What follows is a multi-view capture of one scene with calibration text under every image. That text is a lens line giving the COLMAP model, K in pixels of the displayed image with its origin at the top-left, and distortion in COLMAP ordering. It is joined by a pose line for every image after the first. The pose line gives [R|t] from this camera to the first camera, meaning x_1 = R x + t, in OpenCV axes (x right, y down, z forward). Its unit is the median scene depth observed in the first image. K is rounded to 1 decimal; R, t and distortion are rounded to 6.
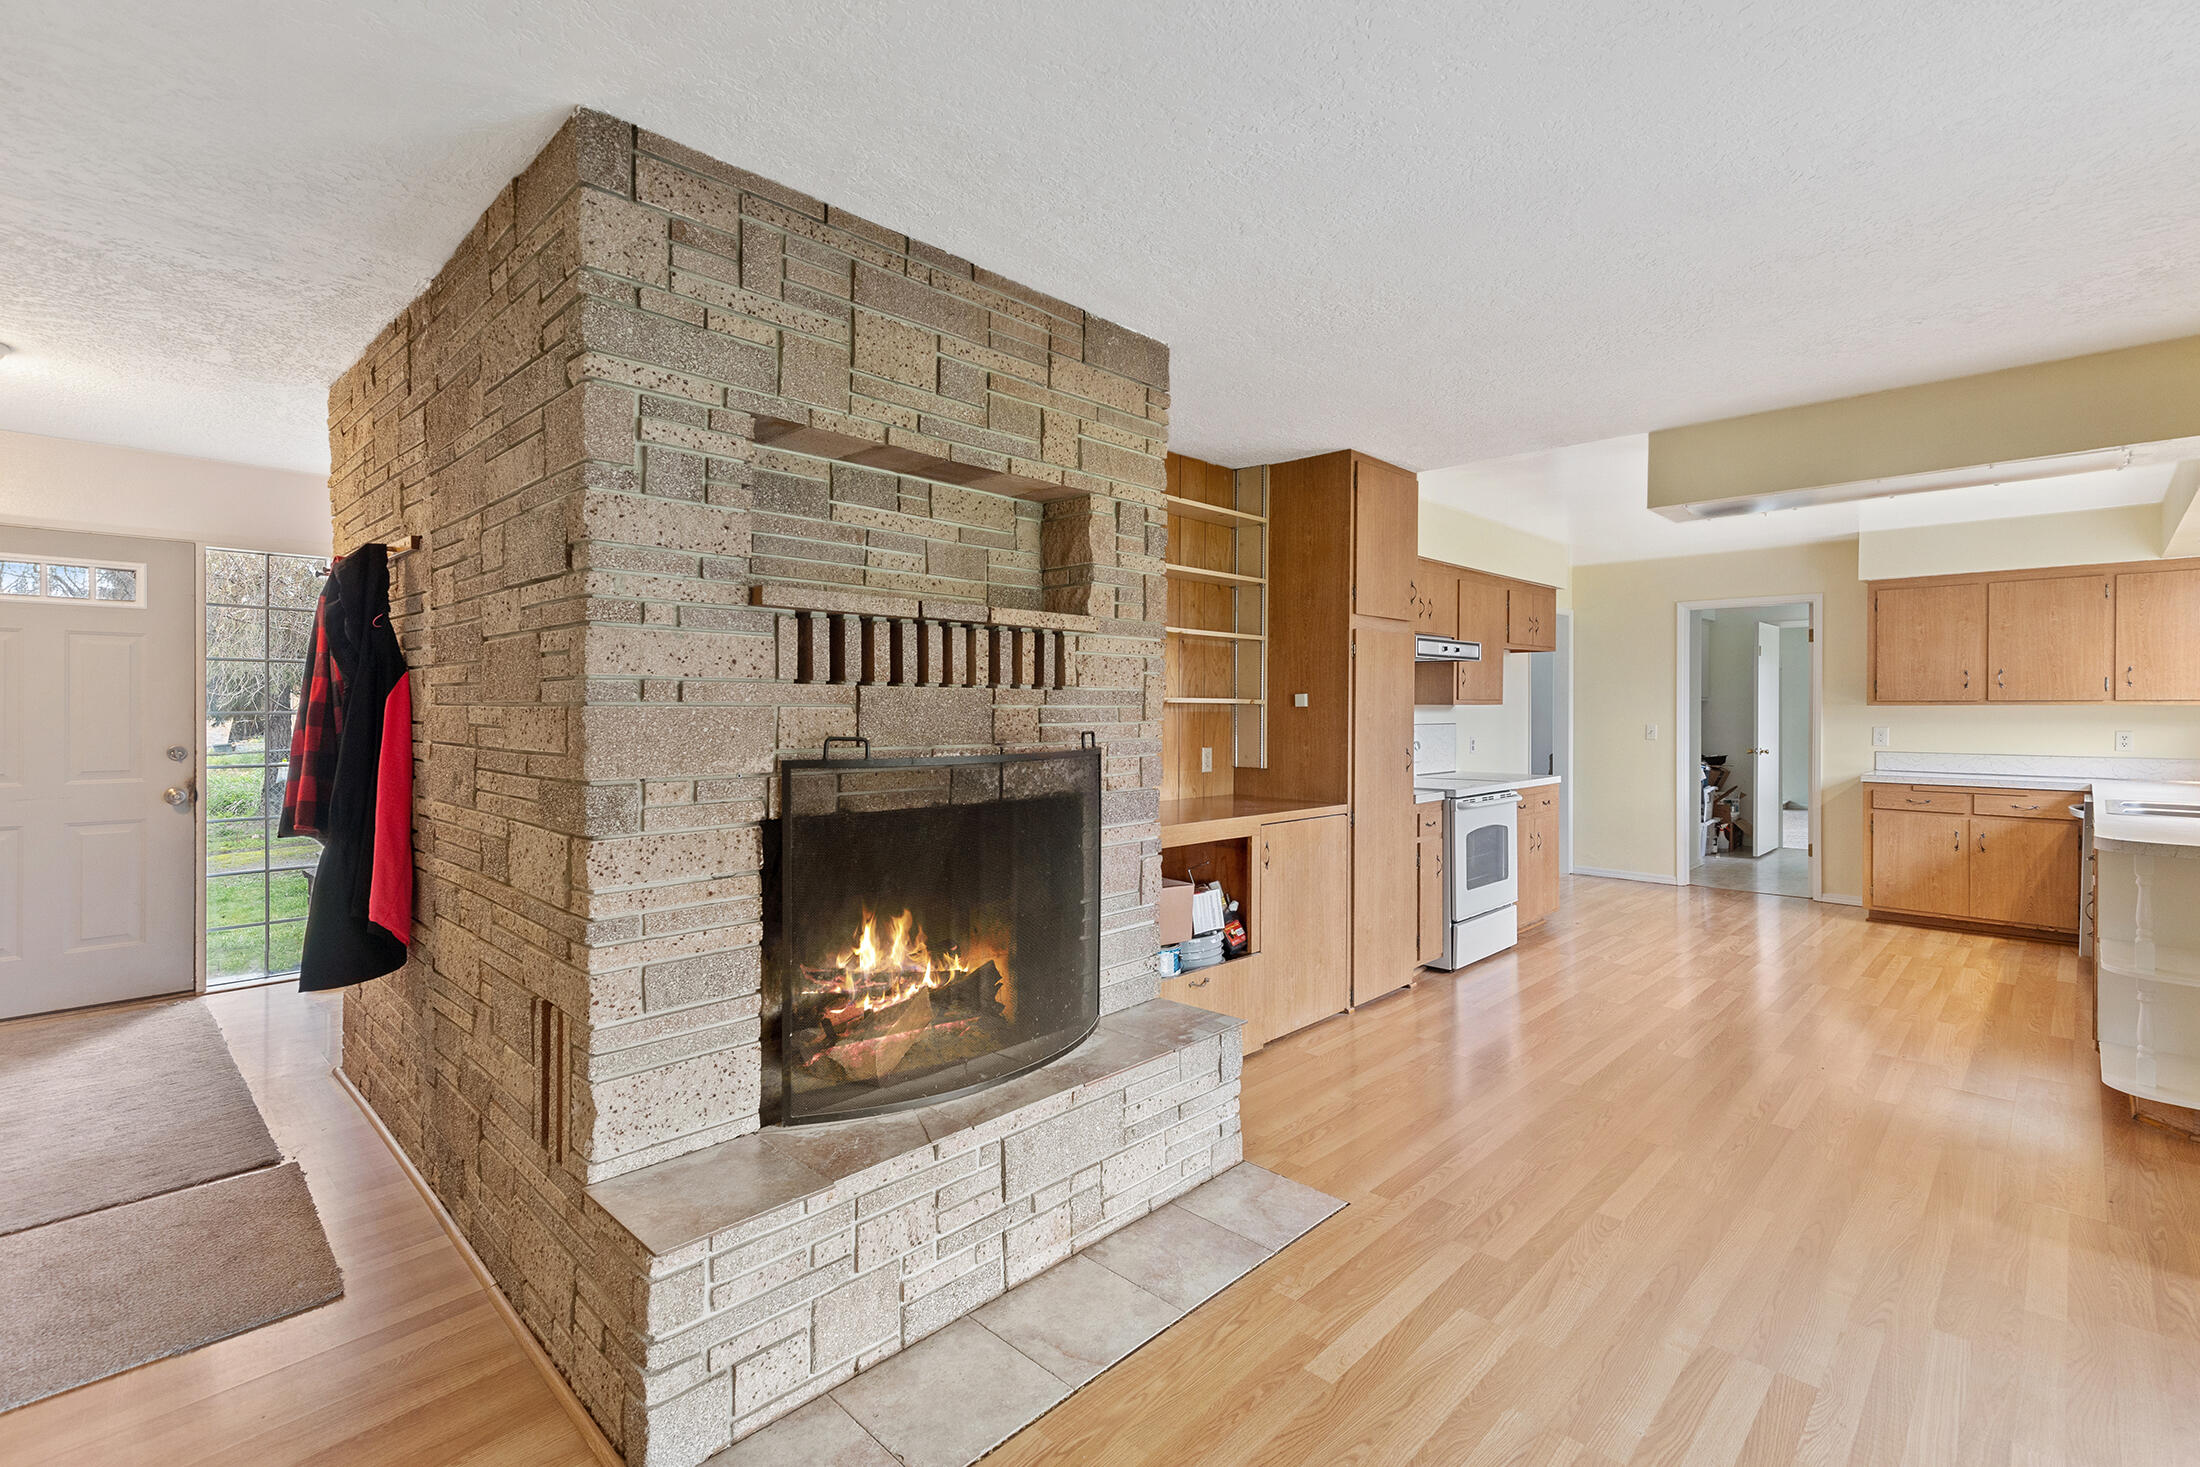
lens RADIAL K [[991.3, 0, 1107.2], [0, 991.3, 705.4], [0, 0, 1]] dist [0.015926, 0.000090]
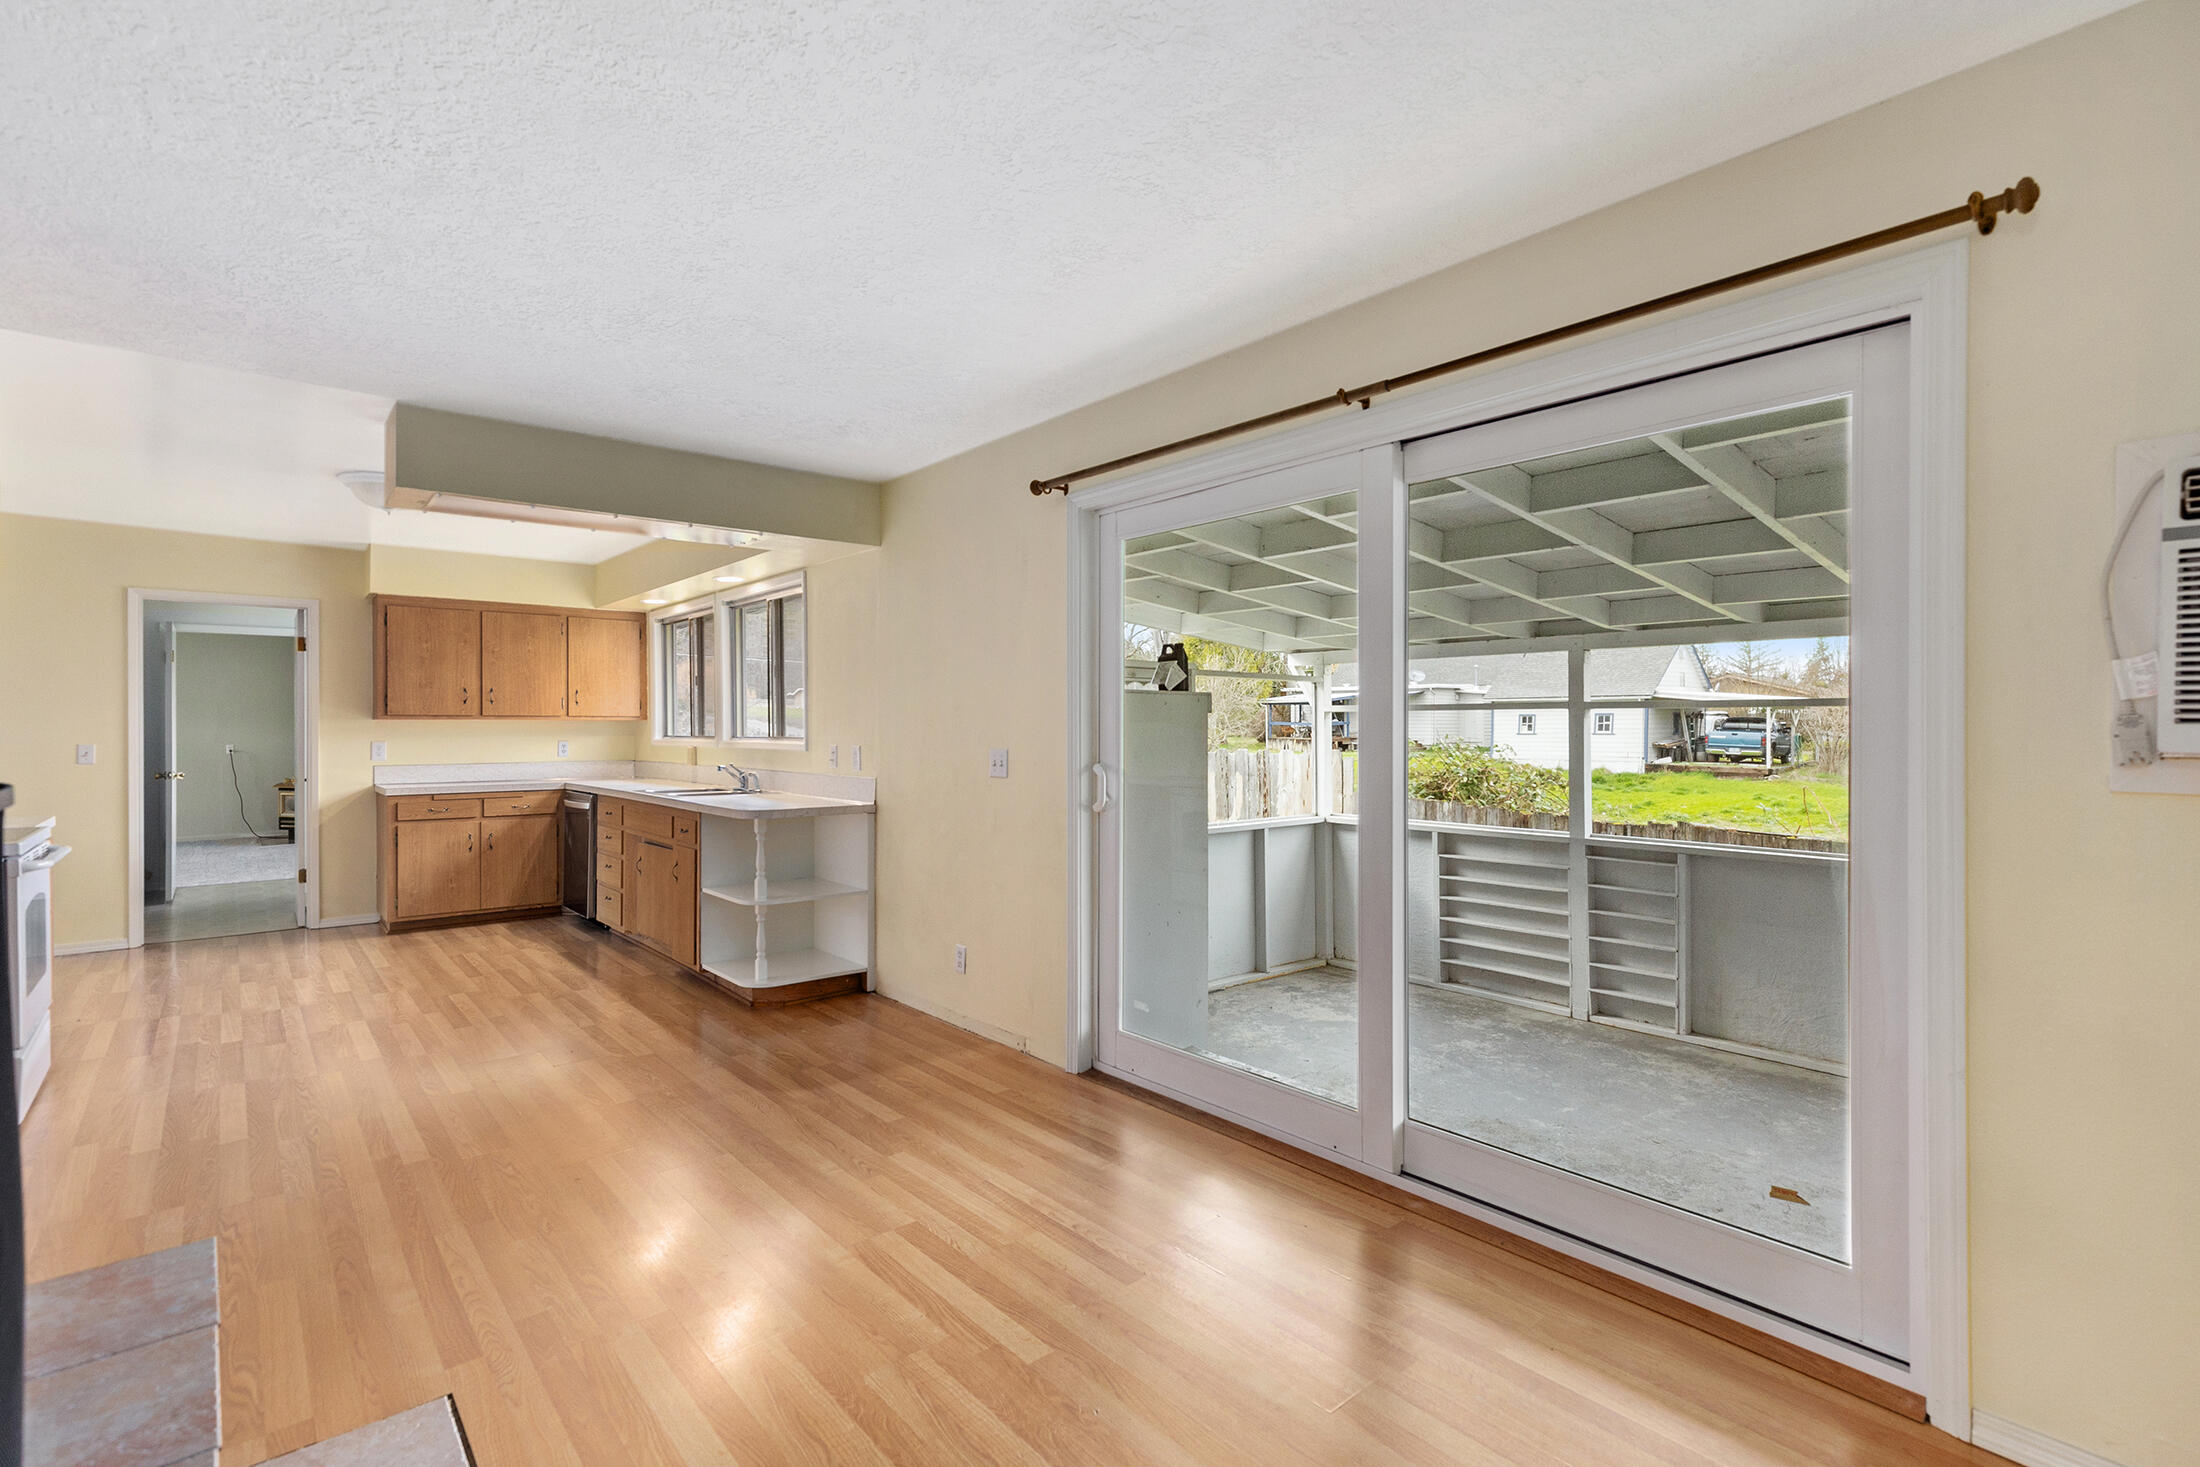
lens RADIAL K [[1011.0, 0, 1107.2], [0, 1011.0, 728.3], [0, 0, 1]] dist [0.001317, 0.000569]
pose [[0.082096, -0.000020, 0.996624, -0.218568], [0.000790, 1.000000, -0.000045, 0.011478], [-0.996624, 0.000791, 0.082096, 0.234064]]
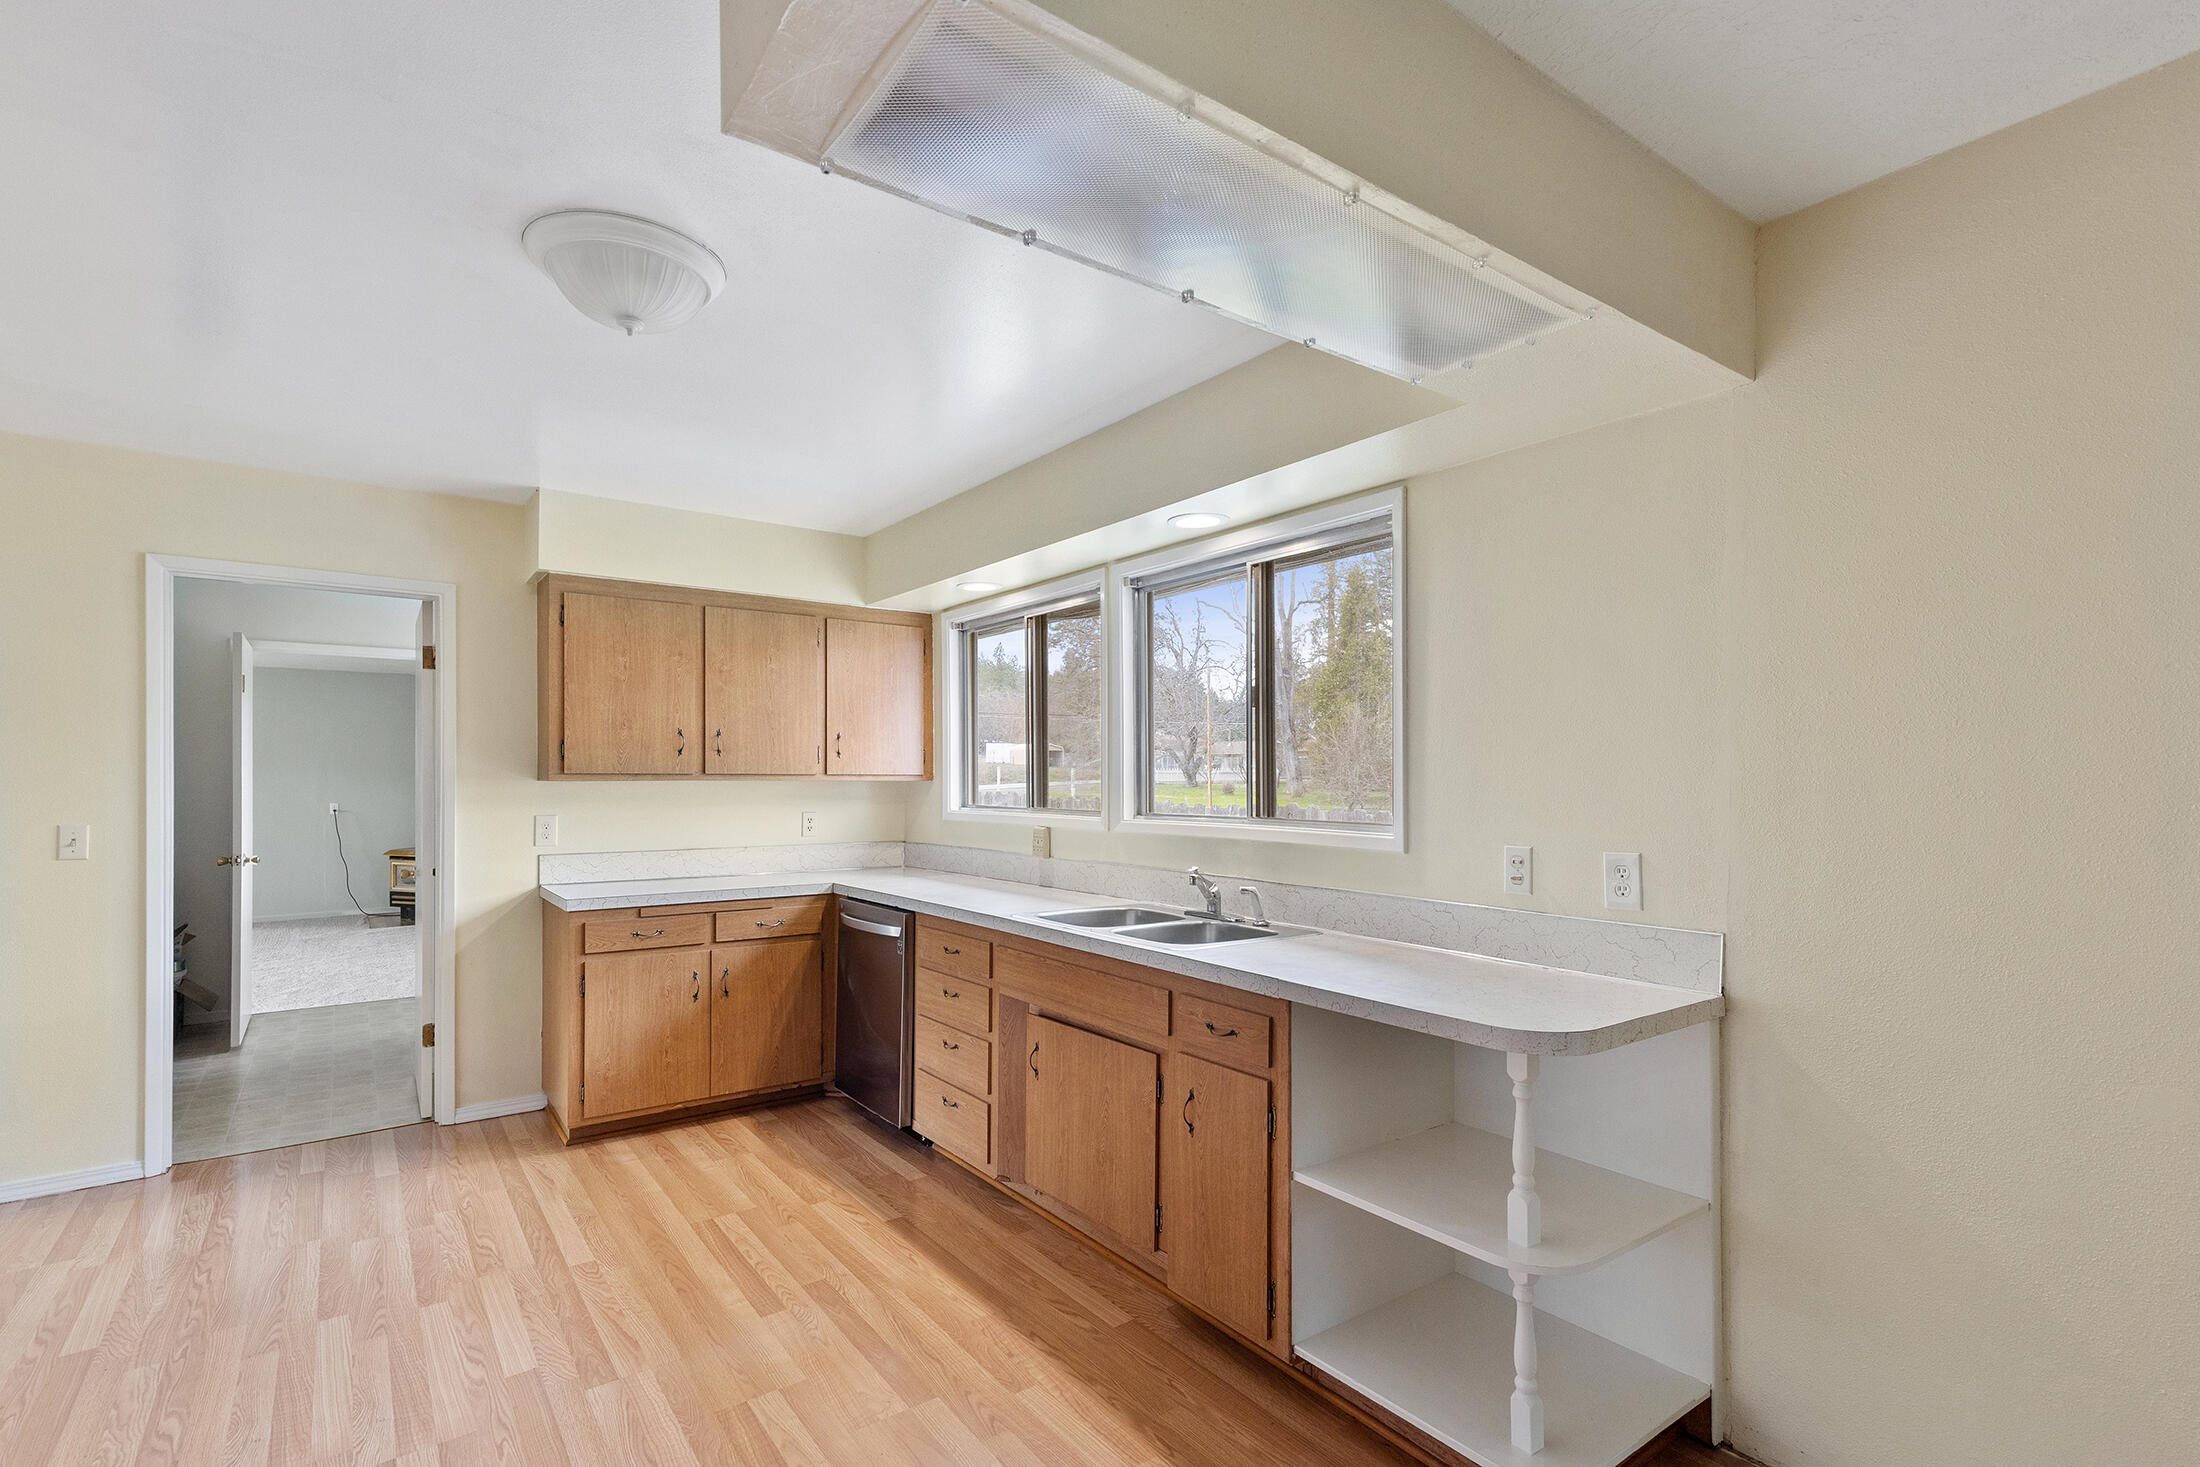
lens RADIAL K [[1028.3, 0, 1100.3], [0, 1028.3, 778.0], [0, 0, 1]] dist [0.018607, 0.000003]
pose [[0.165618, 0.000917, 0.986190, 0.241988], [-0.002467, 0.999997, -0.000515, -0.002492], [-0.986187, -0.002348, 0.165619, 0.683583]]
